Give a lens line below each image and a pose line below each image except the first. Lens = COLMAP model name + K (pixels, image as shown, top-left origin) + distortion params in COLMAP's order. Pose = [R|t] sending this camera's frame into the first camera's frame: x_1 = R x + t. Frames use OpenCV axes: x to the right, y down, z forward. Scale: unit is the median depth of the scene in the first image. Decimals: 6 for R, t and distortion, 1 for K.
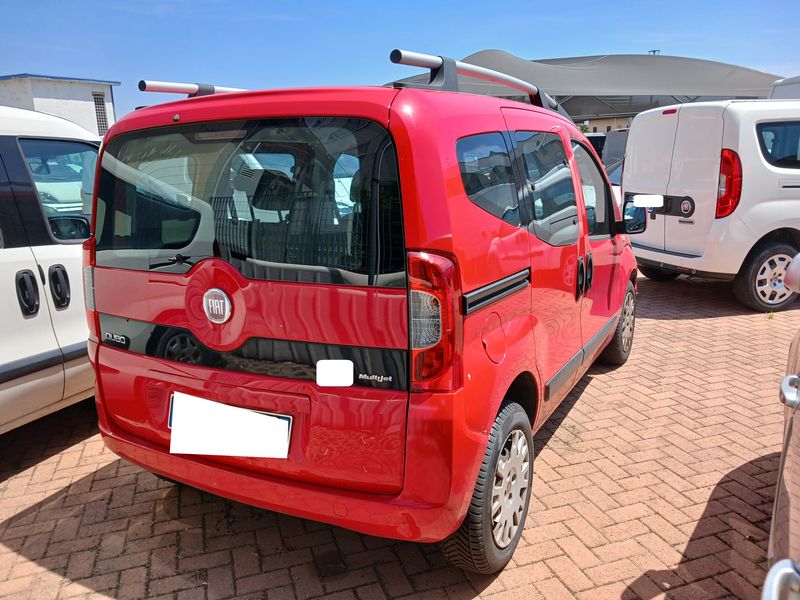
lens RADIAL K [[627.8, 0, 407.4], [0, 627.8, 299.9], [0, 0, 1]] dist [0.015130, -0.024772]
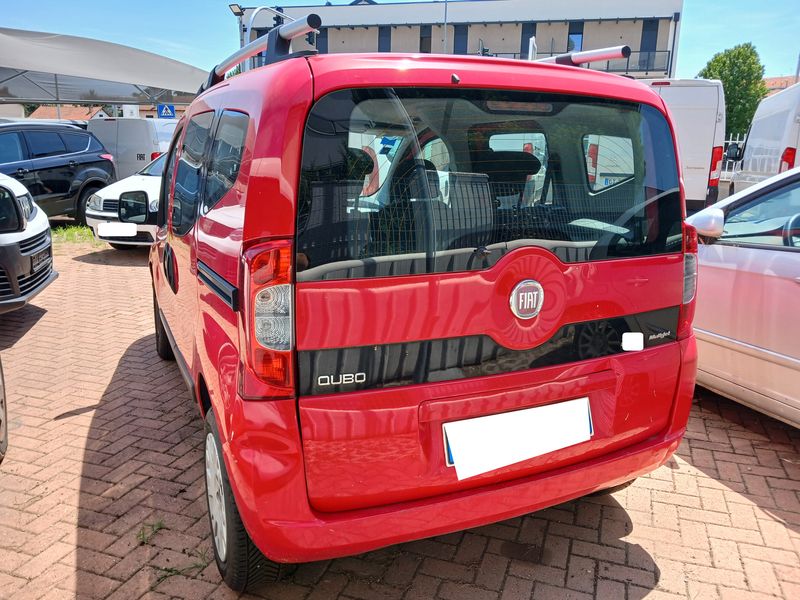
lens RADIAL K [[627.8, 0, 398.8], [0, 627.8, 296.3], [0, 0, 1]] dist [0.015130, -0.024772]
pose [[0.624907, -0.137966, 0.768412, -0.858318], [0.136143, 0.988438, 0.066754, -0.061561], [-0.768737, 0.062899, 0.636465, 0.450096]]
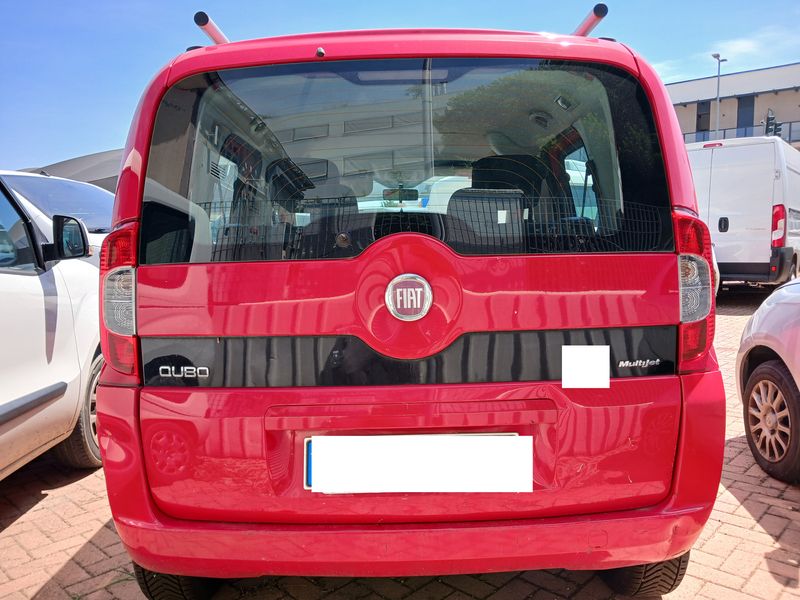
lens RADIAL K [[627.8, 0, 400.6], [0, 627.8, 306.7], [0, 0, 1]] dist [0.015130, -0.024772]
pose [[0.887037, -0.037133, 0.460204, -0.510360], [0.095617, 0.989926, -0.104426, 0.075543], [-0.451690, 0.136633, 0.881651, 0.277792]]
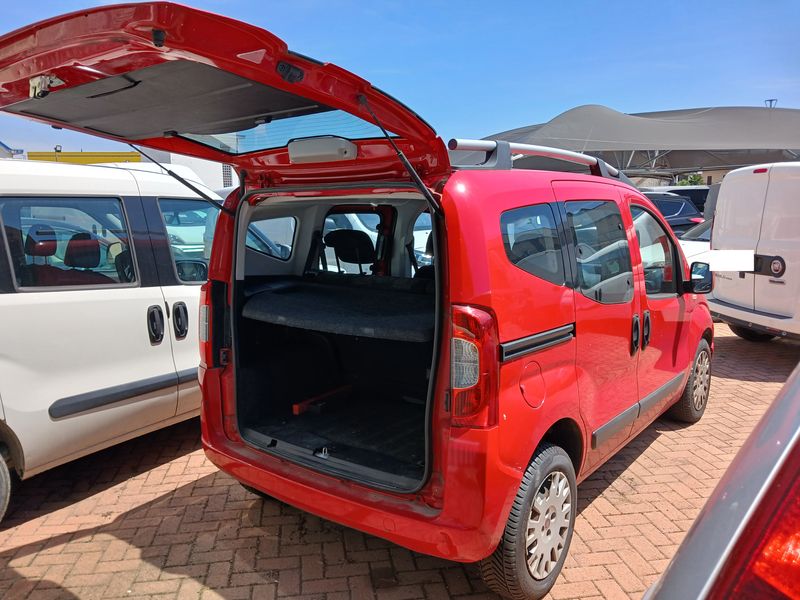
lens RADIAL K [[627.8, 0, 394.1], [0, 627.8, 293.9], [0, 0, 1]] dist [0.015130, -0.024772]
pose [[0.983626, 0.037721, -0.176228, 0.068524], [-0.051672, 0.995825, -0.075256, -0.002629], [0.172653, 0.083130, 0.981468, -0.131788]]
